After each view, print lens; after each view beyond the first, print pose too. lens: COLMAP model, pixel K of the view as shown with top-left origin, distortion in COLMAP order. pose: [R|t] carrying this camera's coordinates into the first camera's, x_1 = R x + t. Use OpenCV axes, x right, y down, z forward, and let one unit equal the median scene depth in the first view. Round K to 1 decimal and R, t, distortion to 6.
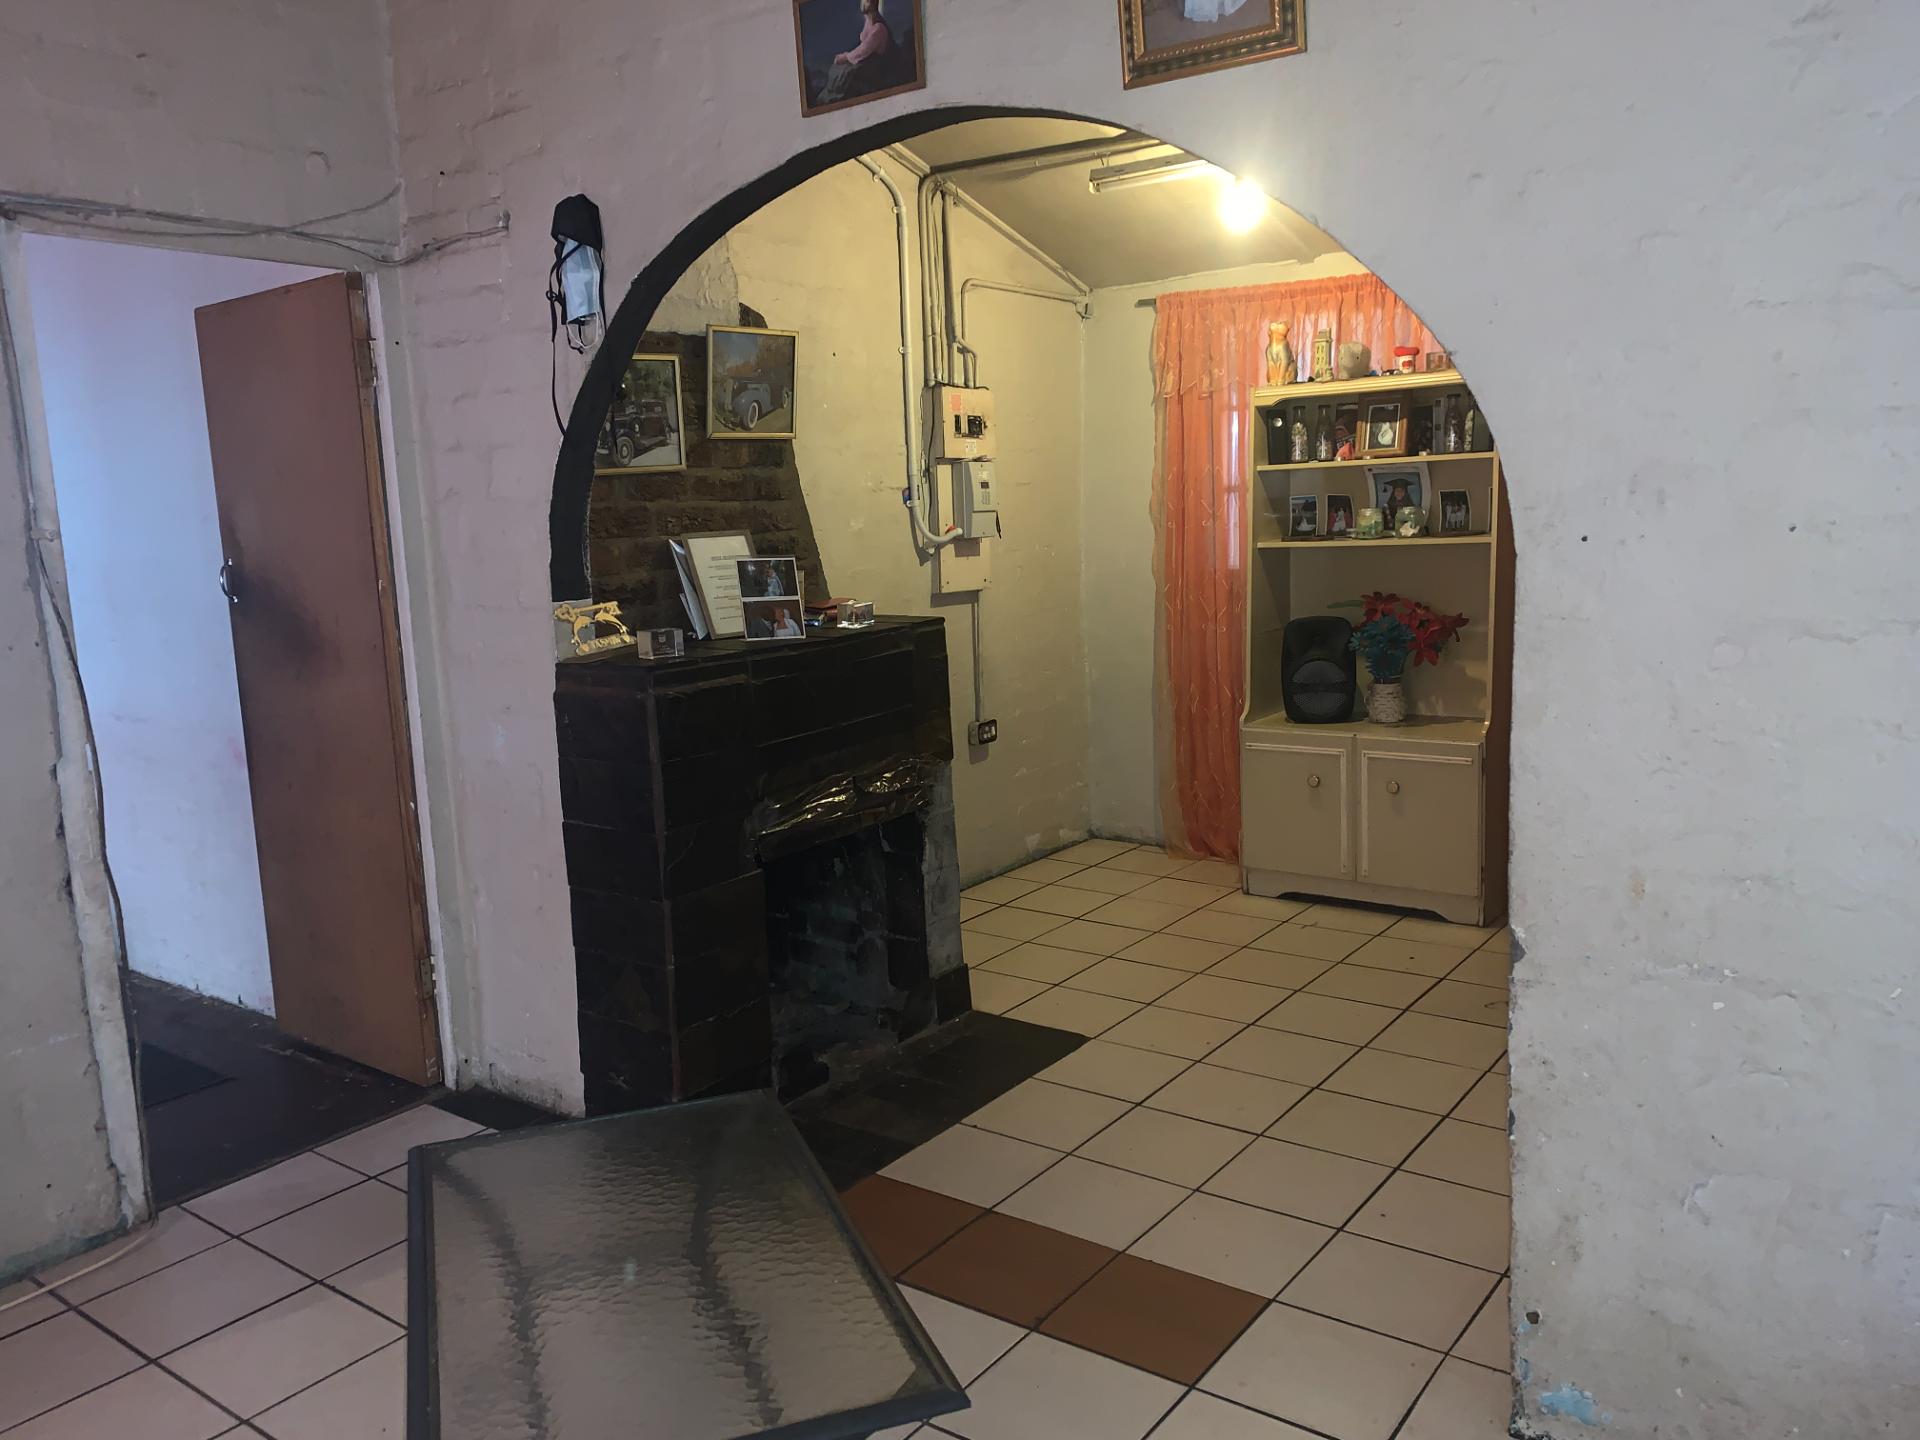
lens RADIAL K [[1450.7, 0, 960.0], [0, 1450.7, 720.0], [0, 0, 1]] dist [-0.002063, -0.010593]
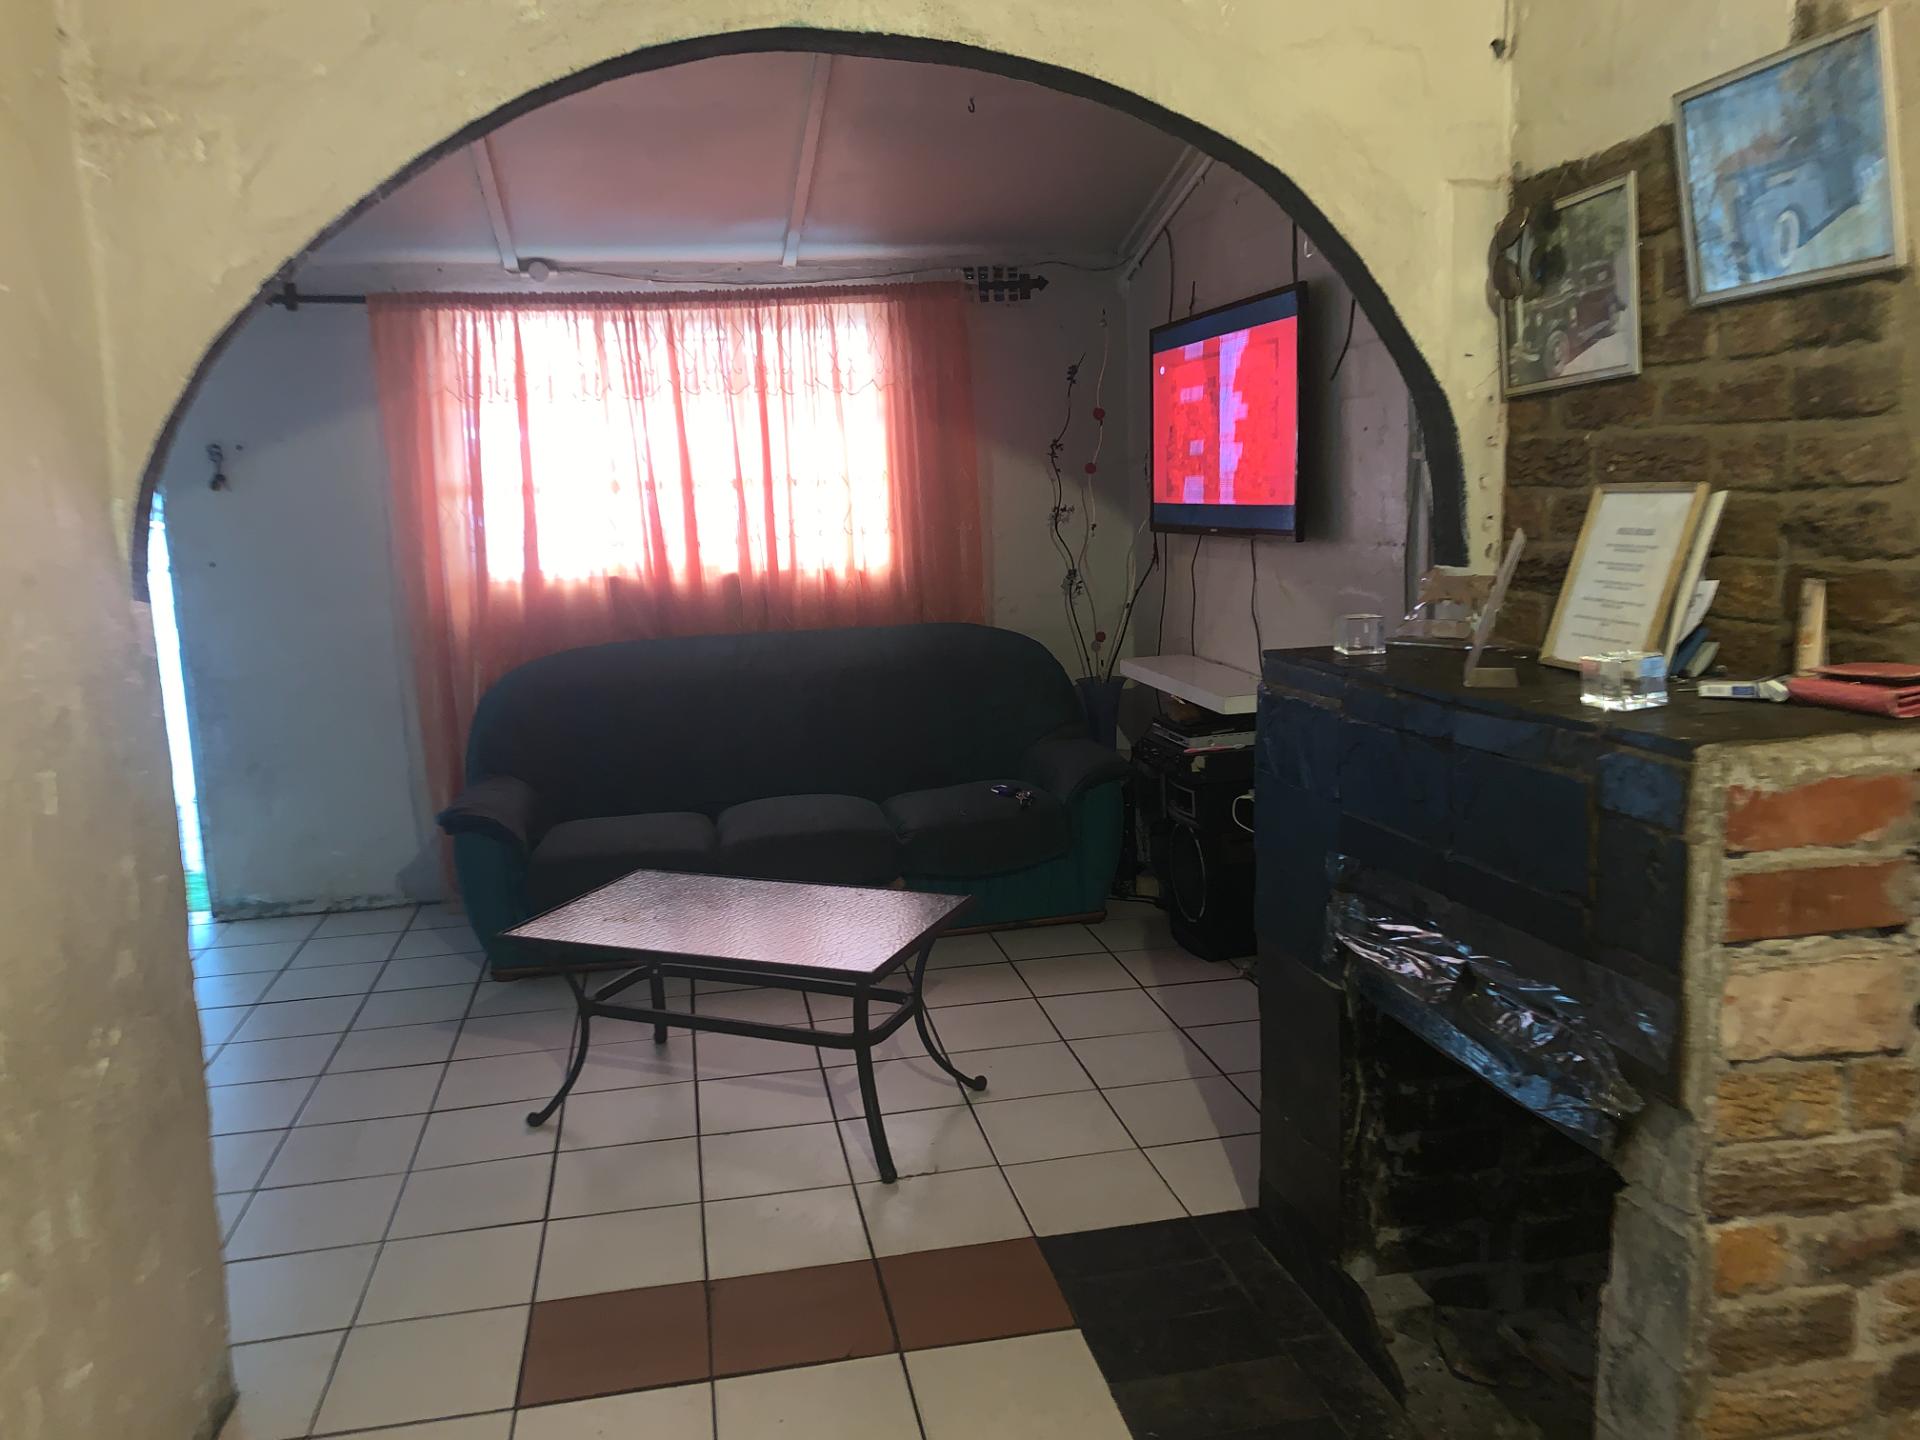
lens RADIAL K [[1450.7, 0, 960.0], [0, 1450.7, 720.0], [0, 0, 1]] dist [-0.002063, -0.010593]
pose [[-0.669241, 0.173973, -0.722392, 0.433507], [-0.057824, 0.957062, 0.284057, -0.189874], [0.740792, 0.231874, -0.630446, 1.204867]]
